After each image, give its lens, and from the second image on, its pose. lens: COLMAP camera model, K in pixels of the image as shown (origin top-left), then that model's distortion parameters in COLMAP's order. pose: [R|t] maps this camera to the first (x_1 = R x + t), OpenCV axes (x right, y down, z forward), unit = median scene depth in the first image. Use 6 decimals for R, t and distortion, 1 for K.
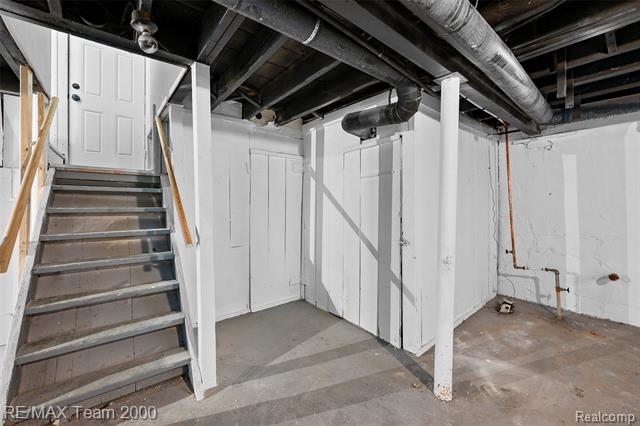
lens RADIAL K [[254.1, 0, 323.4], [0, 254.1, 204.7], [0, 0, 1]] dist [-0.001911, -0.000040]
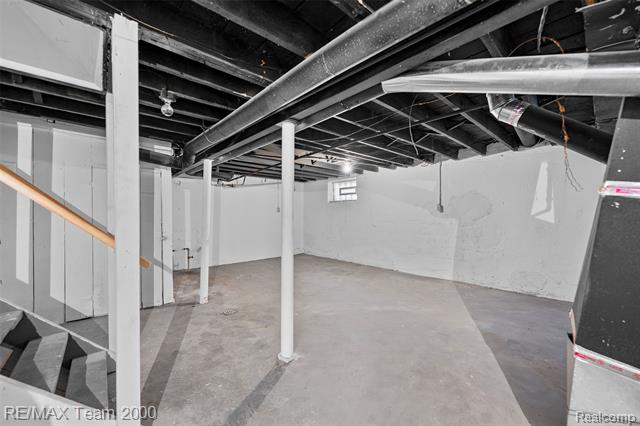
lens RADIAL K [[254.1, 0, 321.3], [0, 254.1, 214.2], [0, 0, 1]] dist [-0.001911, -0.000040]
pose [[-0.032729, 0.000467, 0.999464, -1.317188], [-0.007424, 0.999972, -0.000710, -0.009933], [-0.999437, -0.007443, -0.032725, 0.059216]]
